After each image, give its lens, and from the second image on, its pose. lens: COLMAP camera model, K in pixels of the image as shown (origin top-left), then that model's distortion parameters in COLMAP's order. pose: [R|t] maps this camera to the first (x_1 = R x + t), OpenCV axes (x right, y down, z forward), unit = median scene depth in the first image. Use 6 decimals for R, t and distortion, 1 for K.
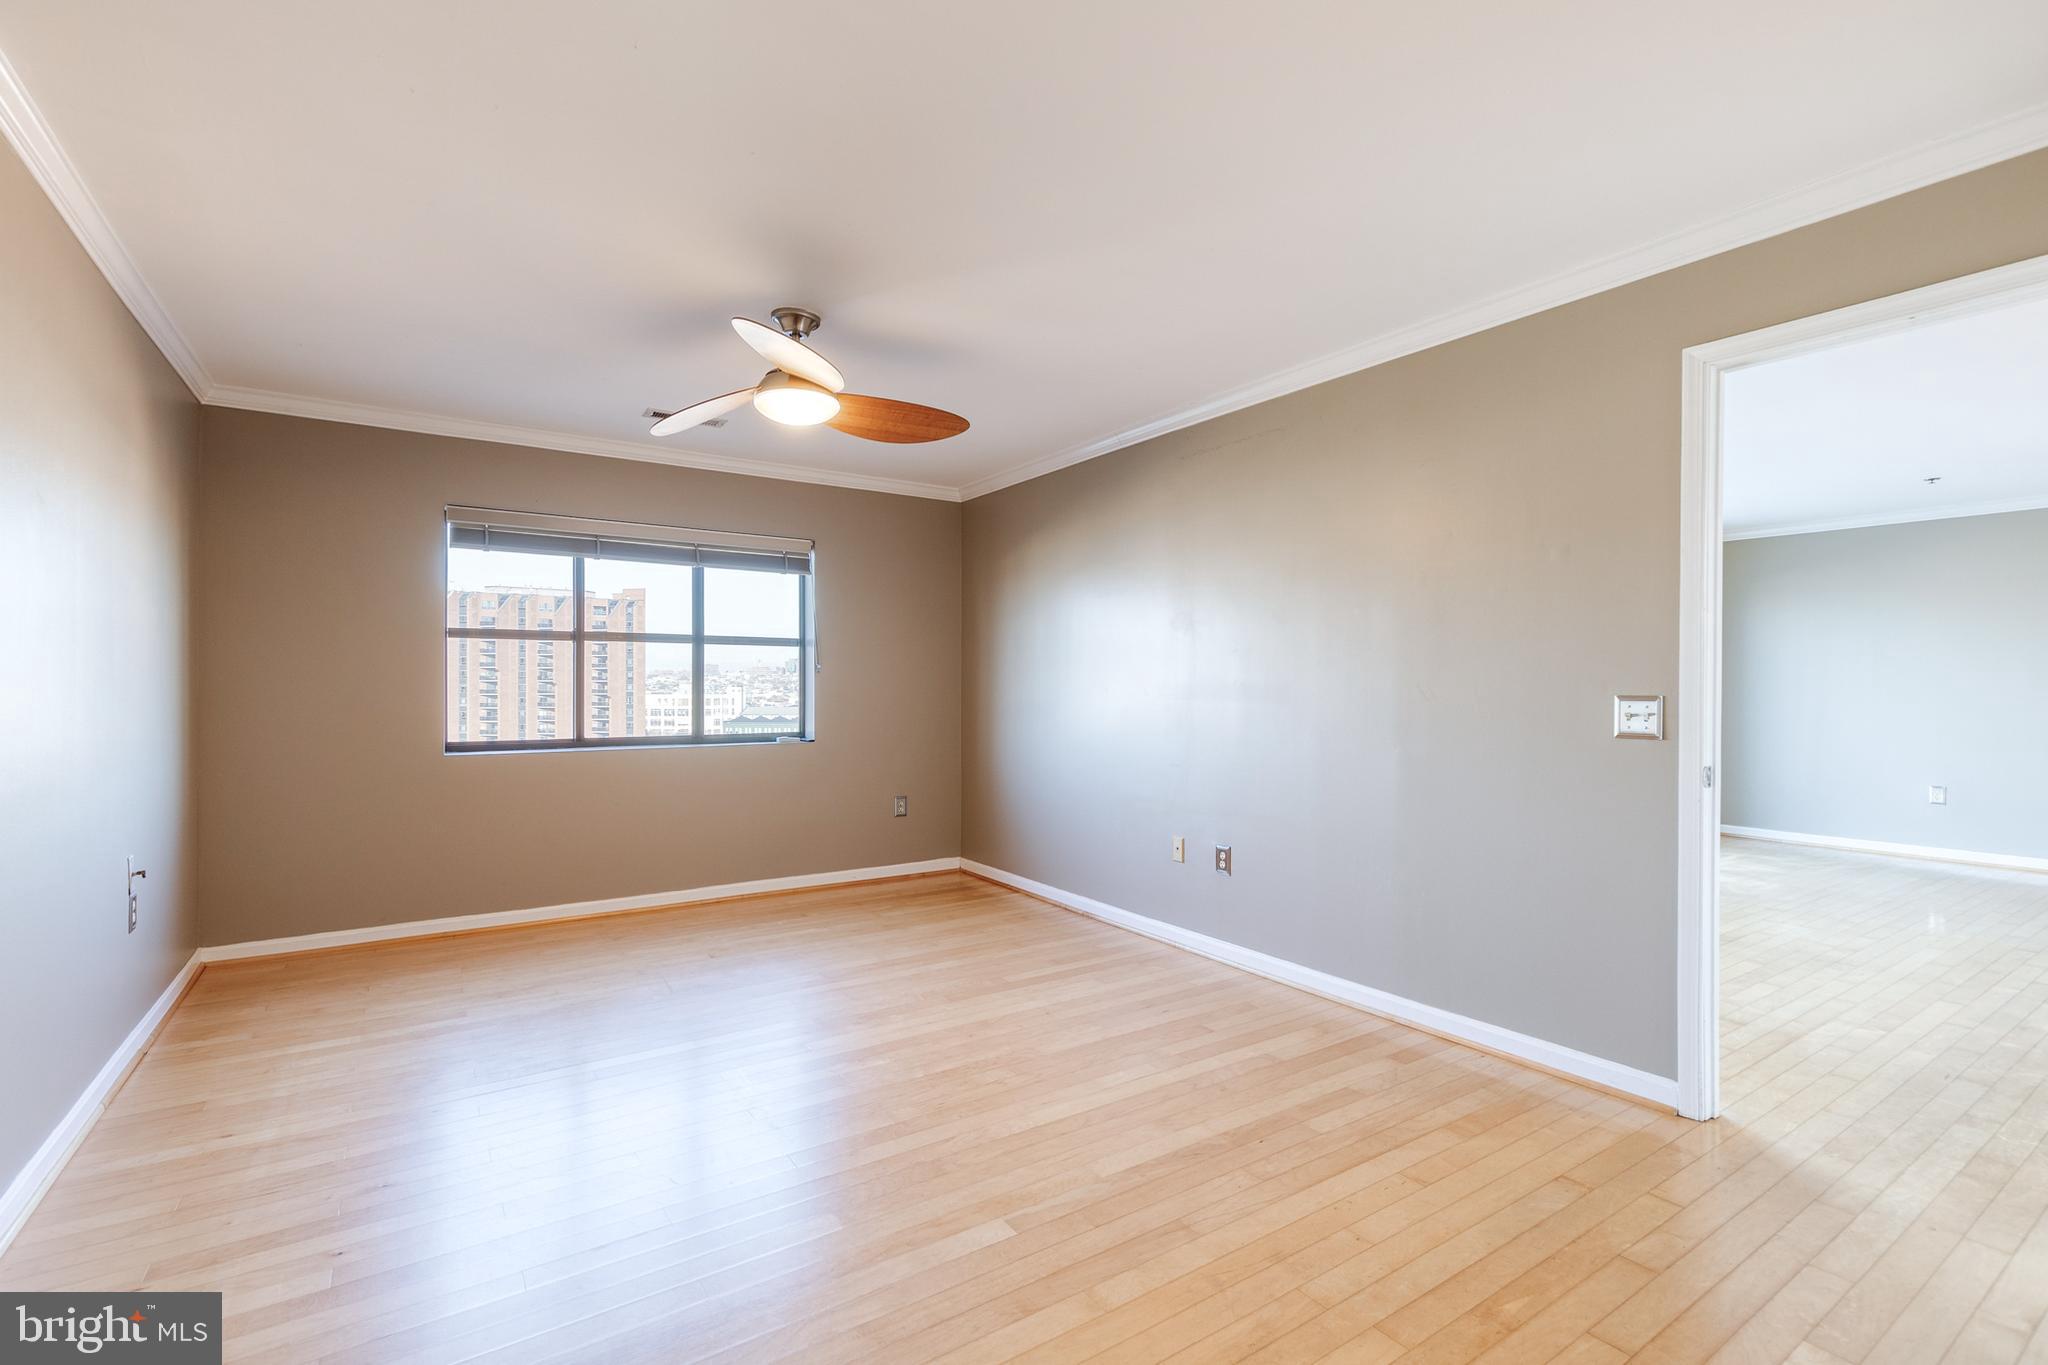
lens RADIAL K [[943.8, 0, 1020.5], [0, 943.8, 689.3], [0, 0, 1]] dist [0.011646, -0.002270]
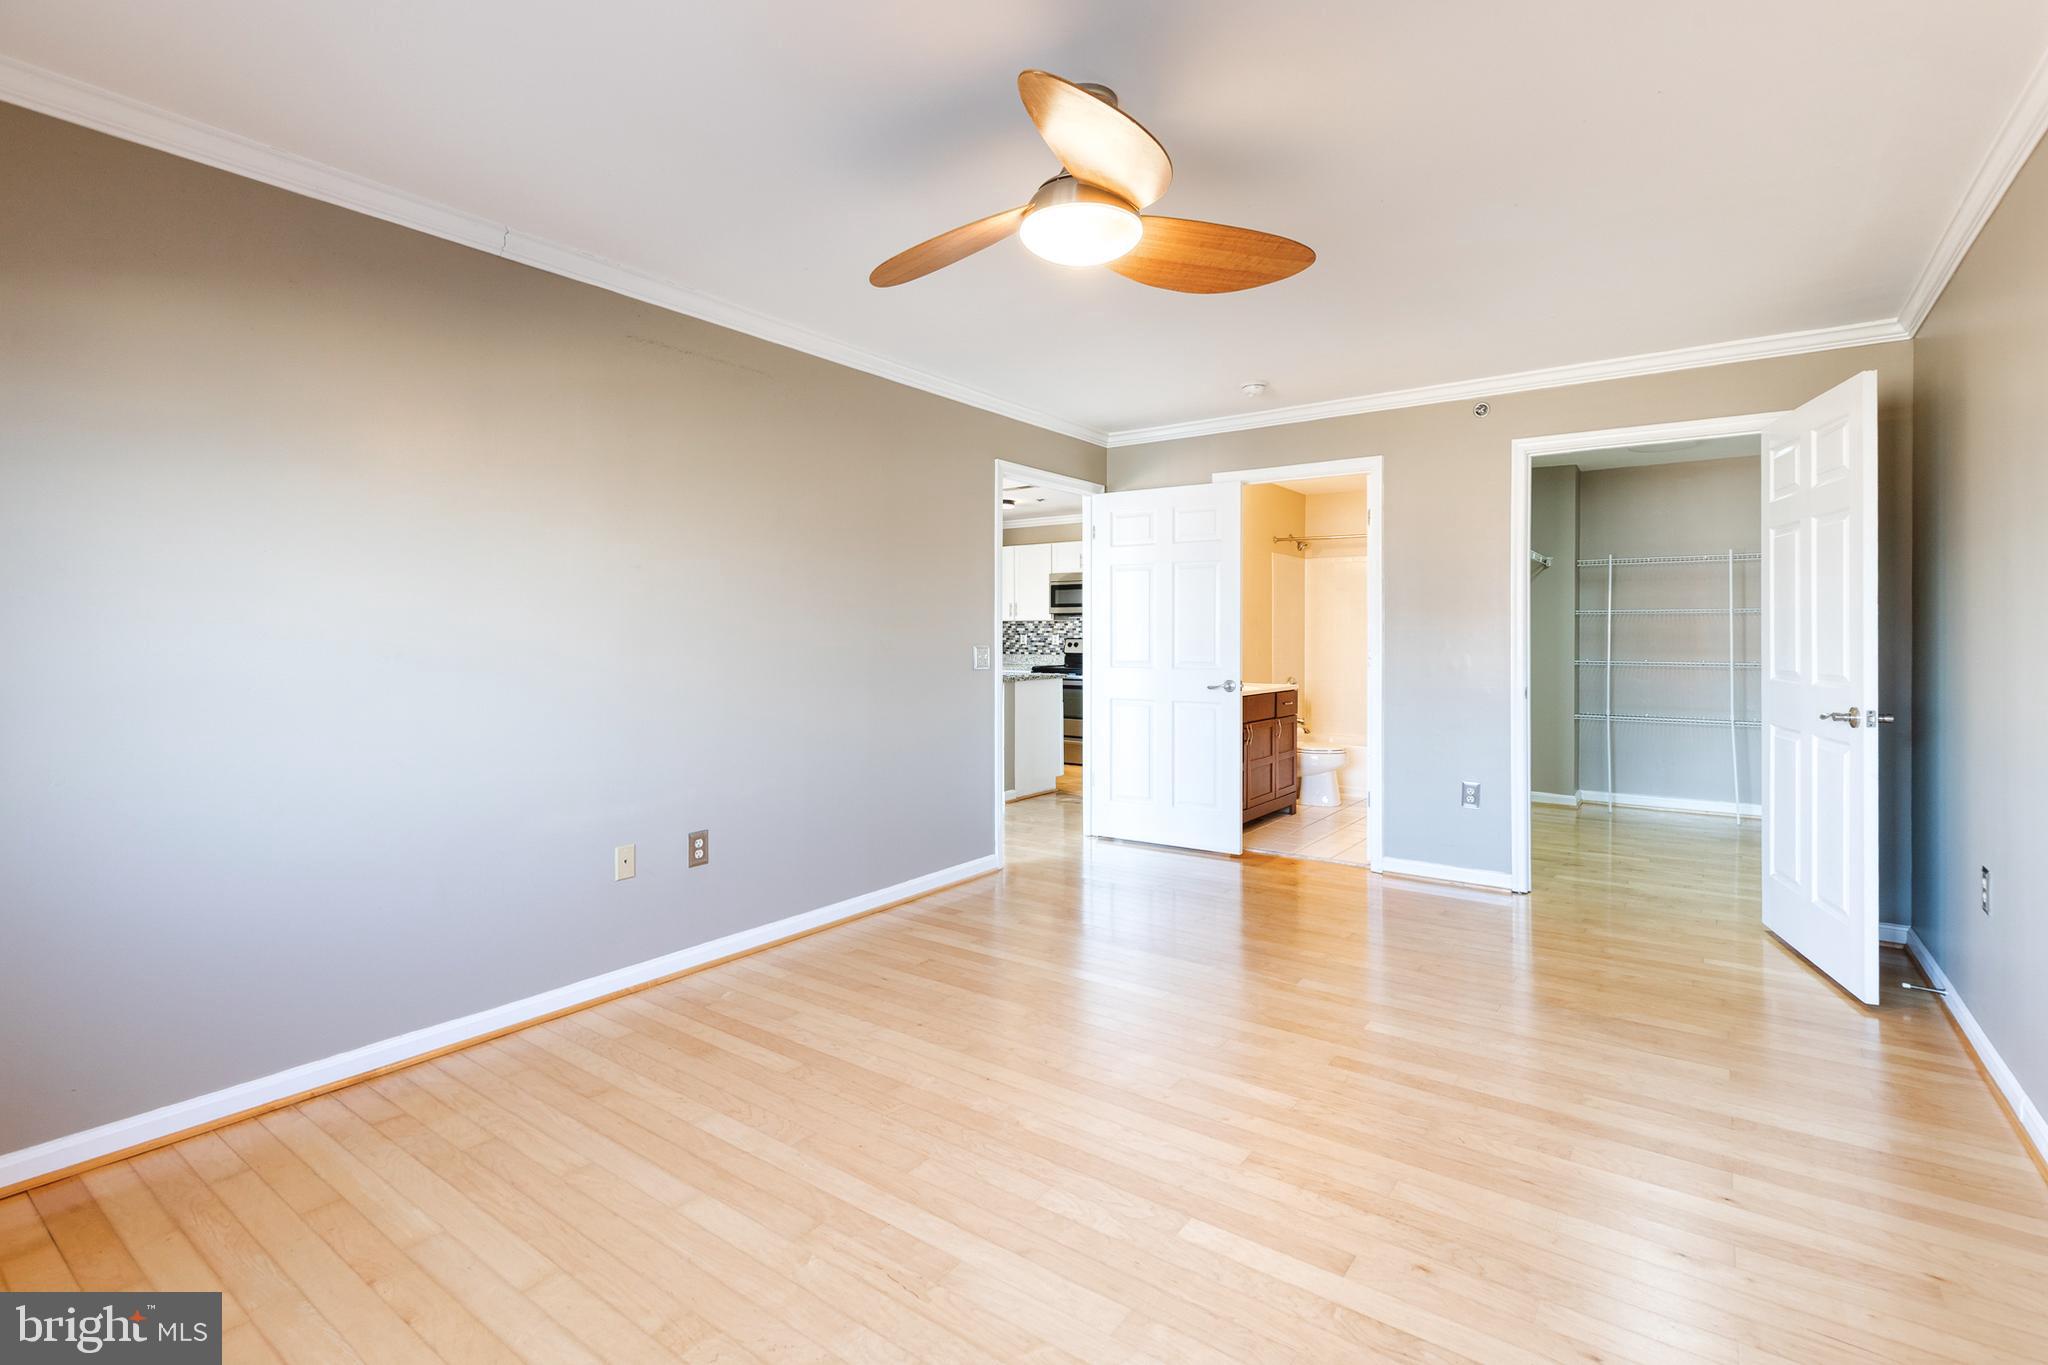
lens RADIAL K [[943.8, 0, 1066.5], [0, 943.8, 634.8], [0, 0, 1]] dist [0.011646, -0.002270]
pose [[-0.375250, -0.001534, 0.926922, -1.522599], [0.004139, 0.999986, 0.003330, -0.026661], [-0.926914, 0.005086, -0.375238, 2.227483]]
